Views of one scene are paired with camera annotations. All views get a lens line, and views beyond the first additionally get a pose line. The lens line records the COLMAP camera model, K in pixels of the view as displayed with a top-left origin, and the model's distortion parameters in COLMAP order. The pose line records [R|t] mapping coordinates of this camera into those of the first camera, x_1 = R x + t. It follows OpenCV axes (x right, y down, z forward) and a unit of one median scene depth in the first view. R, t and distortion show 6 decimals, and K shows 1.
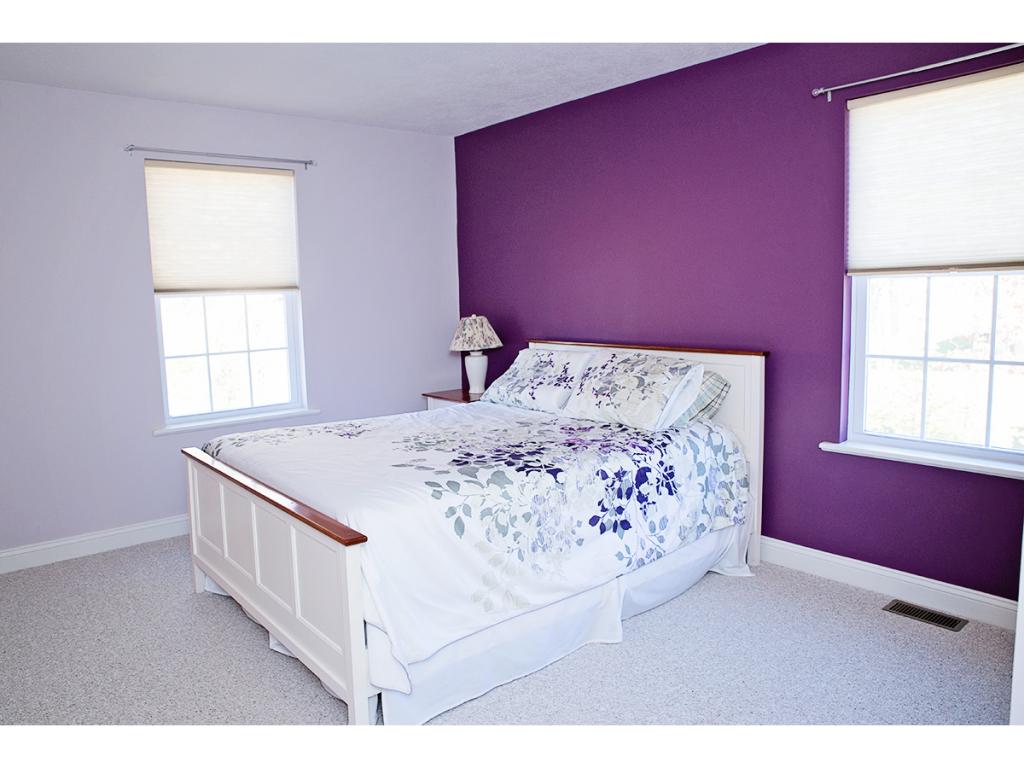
lens RADIAL K [[684.7, 0, 495.3], [0, 684.7, 382.8], [0, 0, 1]] dist [-0.132718, 0.094355]
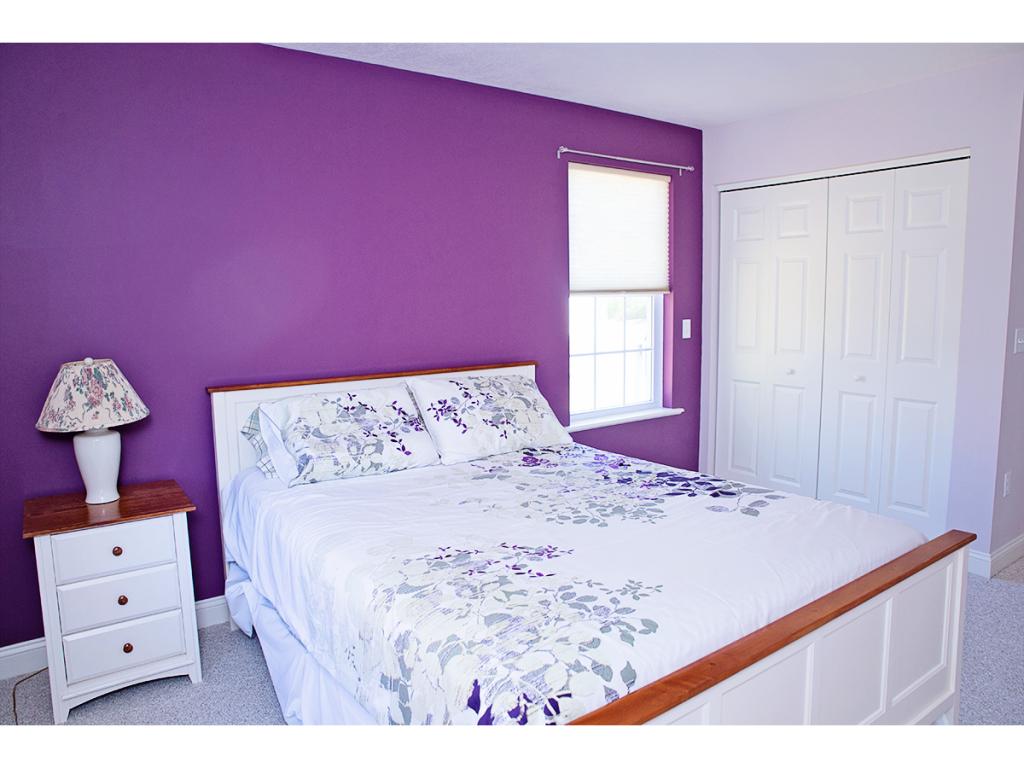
lens RADIAL K [[684.7, 0, 495.3], [0, 684.7, 382.8], [0, 0, 1]] dist [-0.132718, 0.094355]
pose [[0.095023, -0.097792, 0.990660, -0.732466], [0.141662, 0.986363, 0.083779, -0.112048], [-0.985344, 0.132378, 0.107580, 0.915272]]
